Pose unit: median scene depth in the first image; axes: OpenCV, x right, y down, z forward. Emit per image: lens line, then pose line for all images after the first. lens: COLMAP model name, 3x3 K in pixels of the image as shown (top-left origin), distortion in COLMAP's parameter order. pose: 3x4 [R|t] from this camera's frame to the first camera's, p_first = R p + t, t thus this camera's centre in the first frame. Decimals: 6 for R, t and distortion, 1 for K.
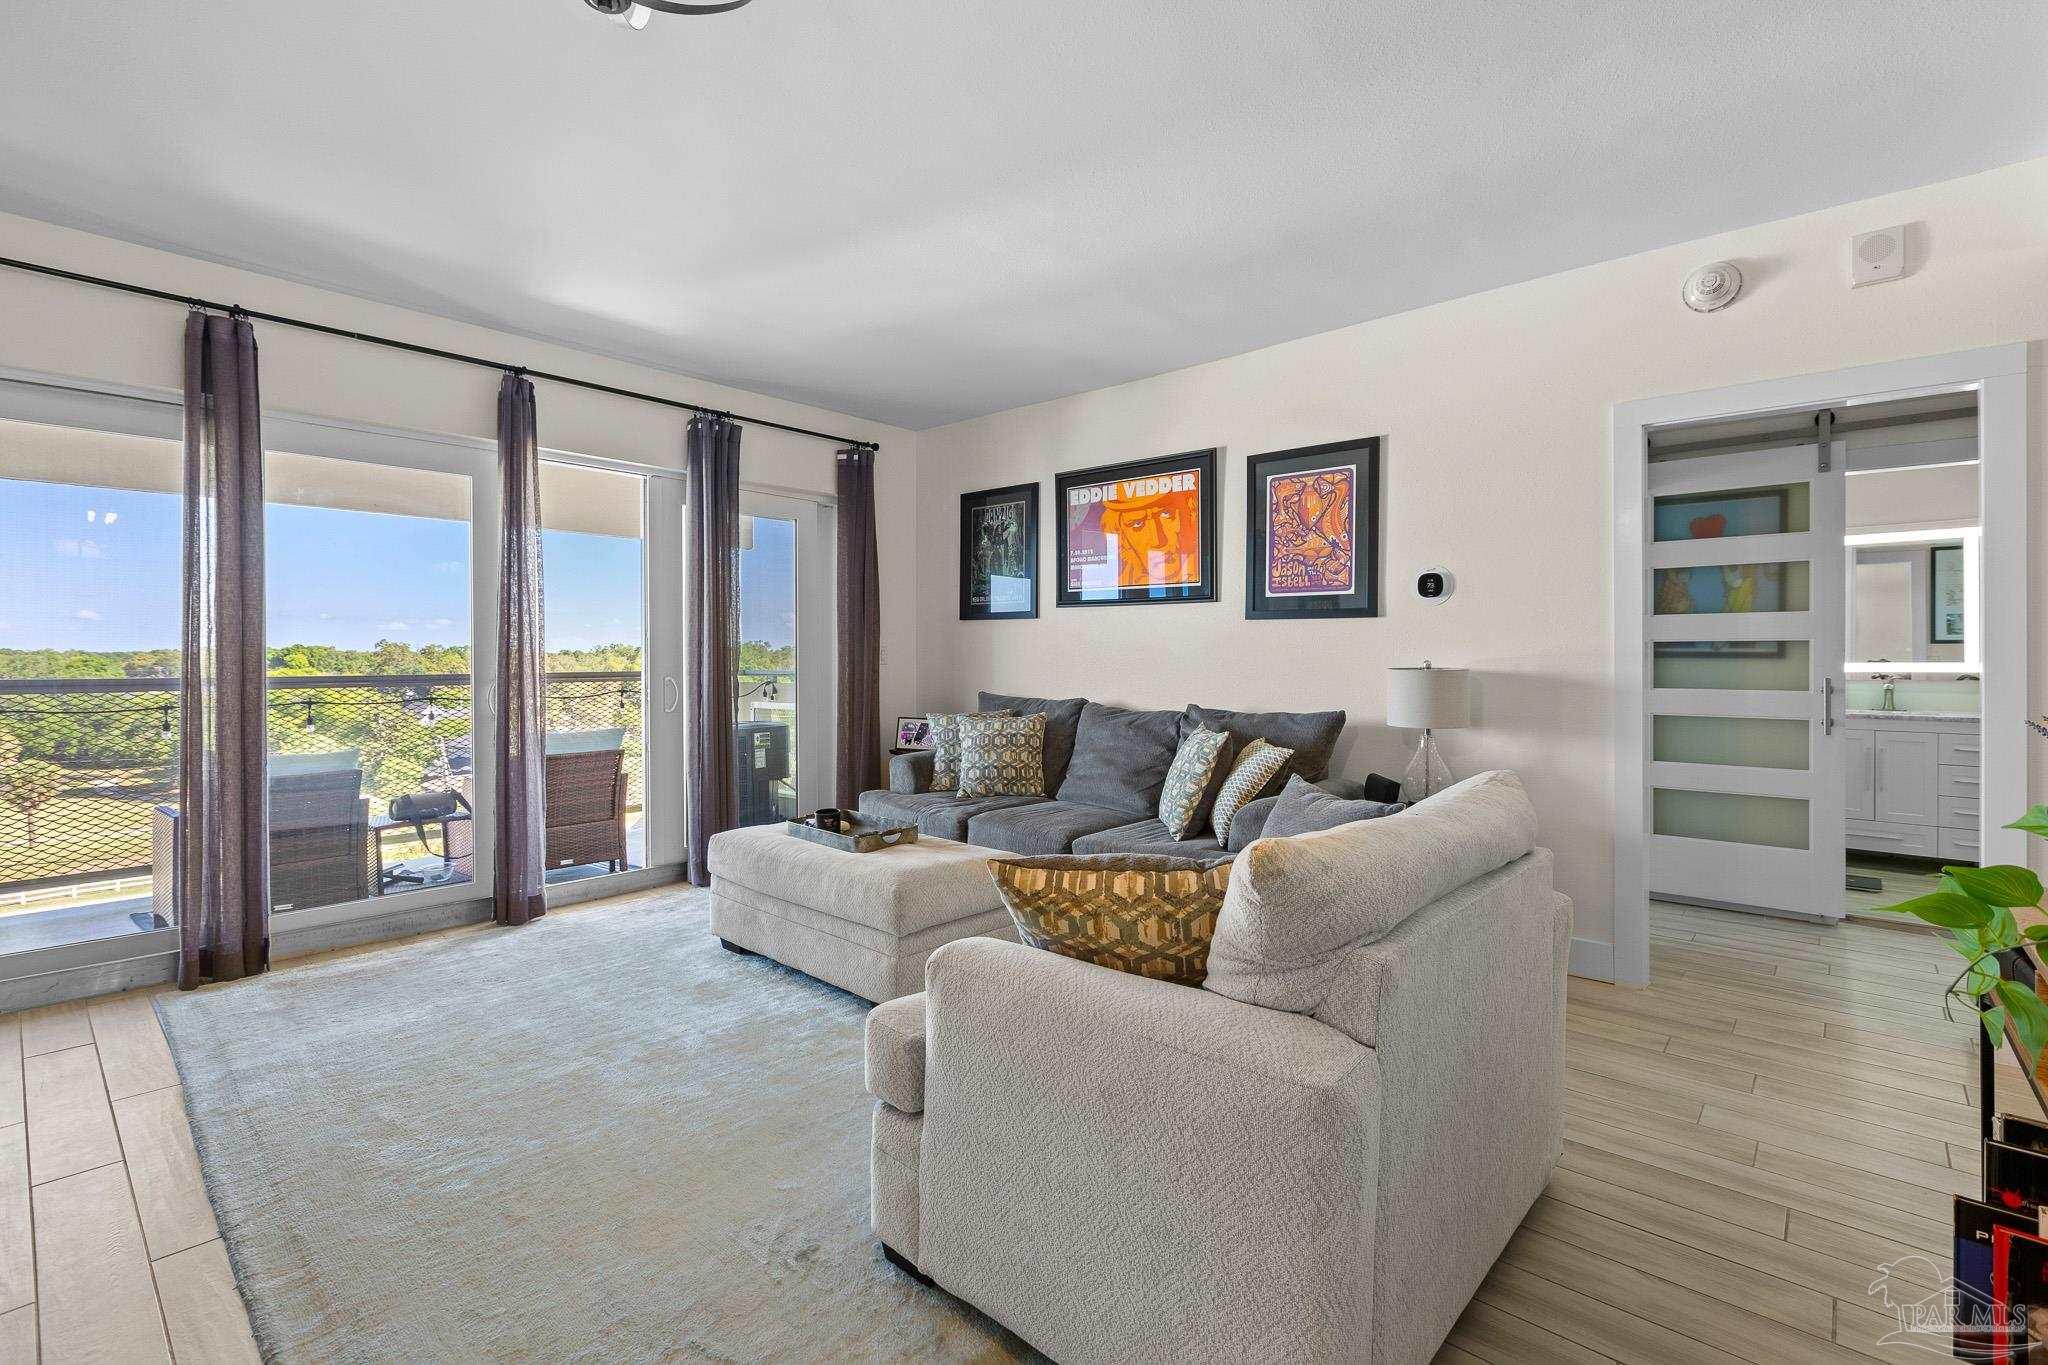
lens RADIAL K [[918.4, 0, 1026.0], [0, 918.4, 666.3], [0, 0, 1]] dist [0.004049, 0.001288]
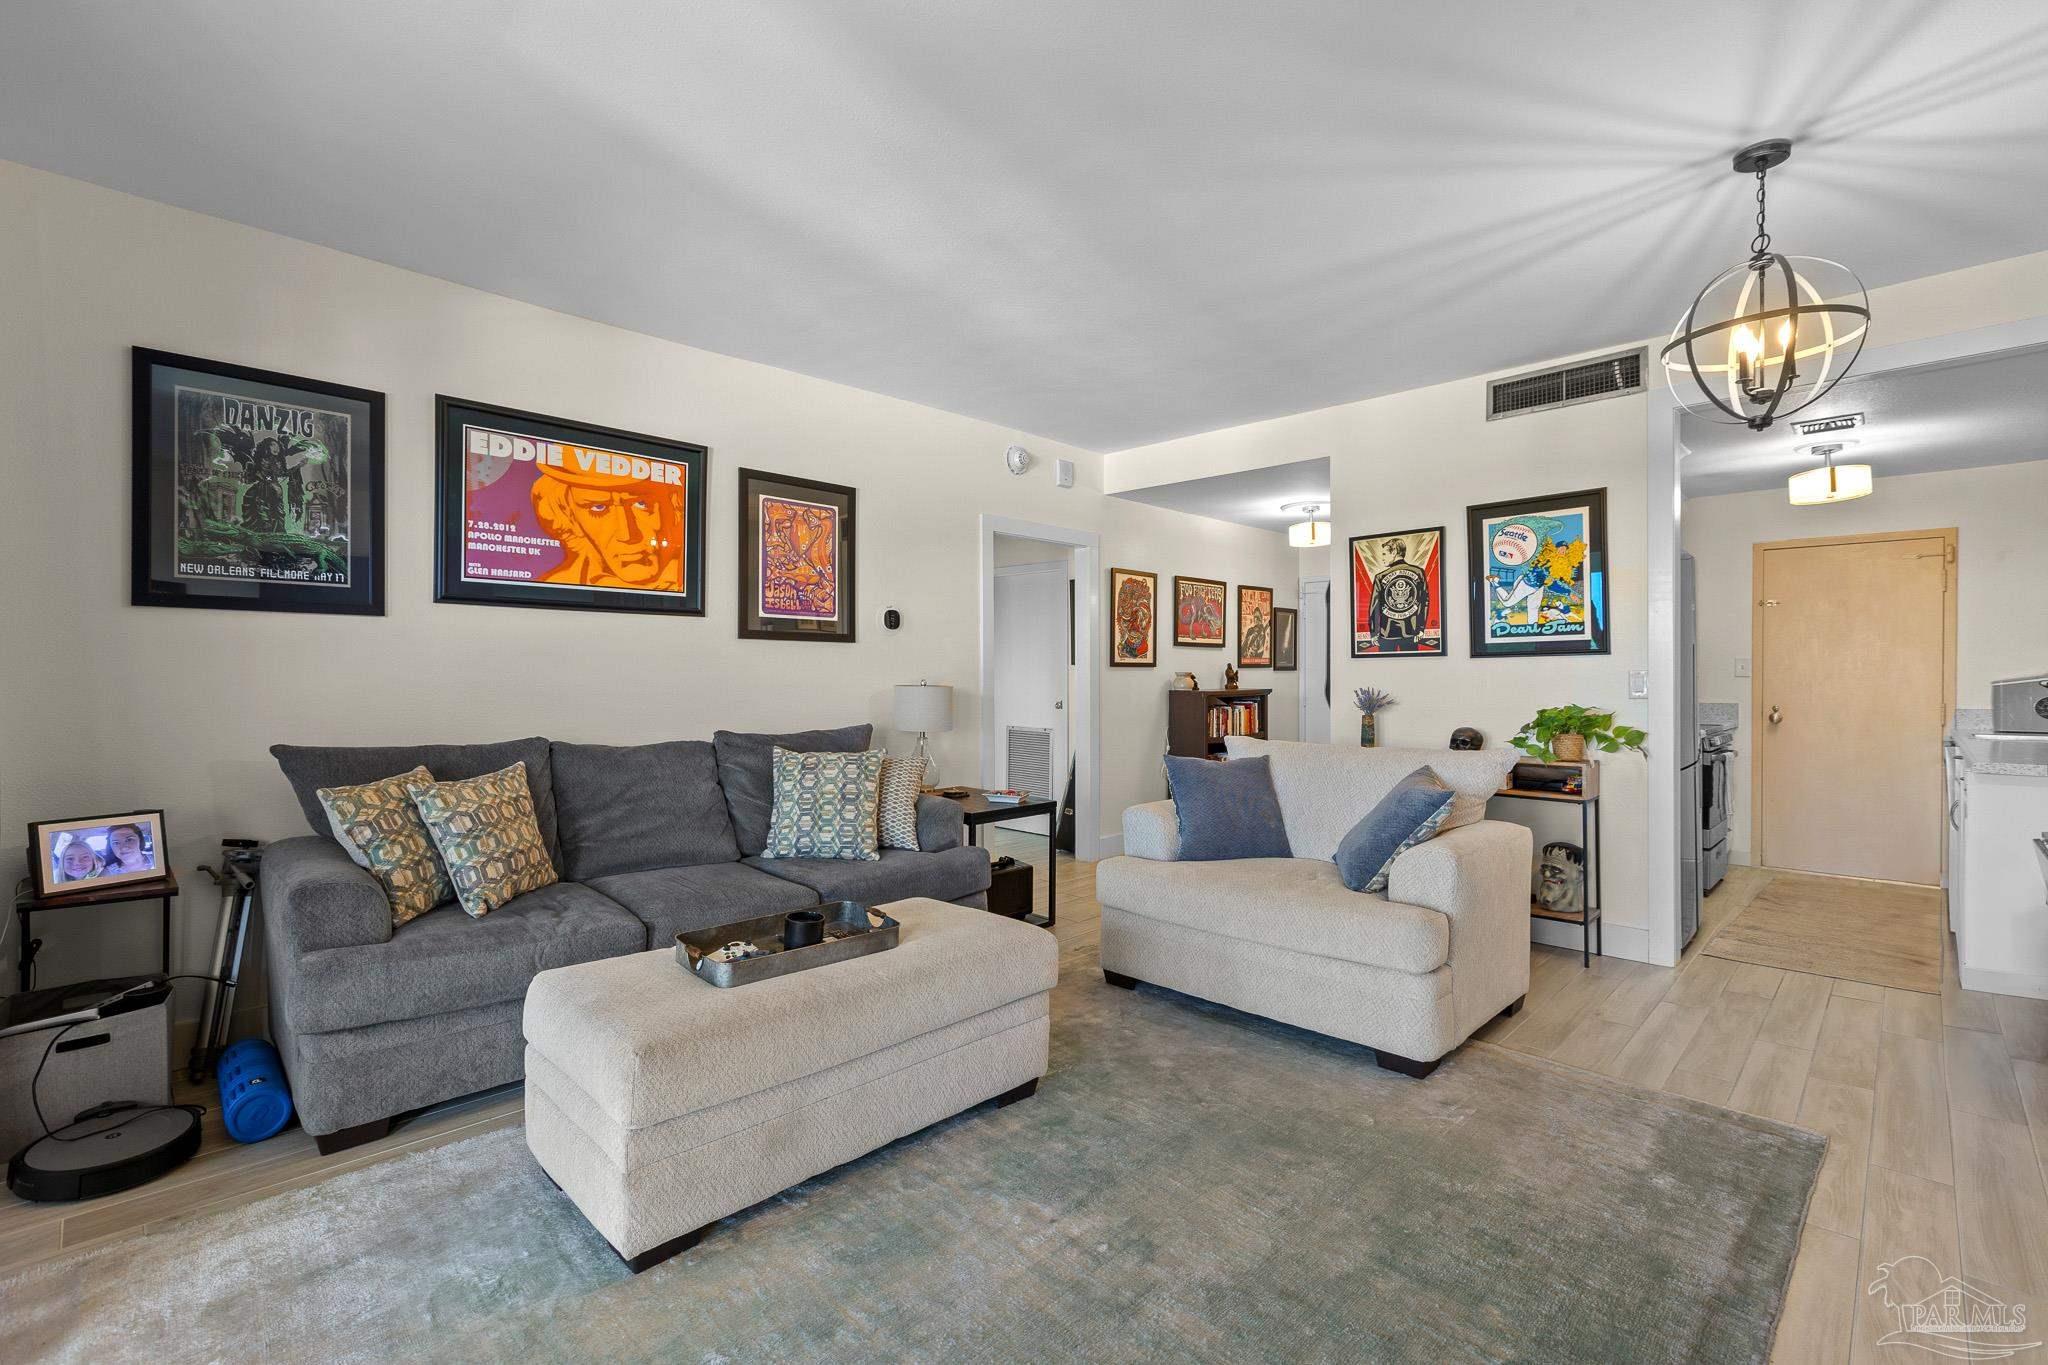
lens RADIAL K [[918.4, 0, 1031.7], [0, 918.4, 683.5], [0, 0, 1]] dist [0.004049, 0.001288]
pose [[0.037046, -0.009964, 0.999264, -0.749738], [0.015774, 0.999832, 0.009385, -0.009270], [-0.999189, 0.015415, 0.037197, 0.710414]]
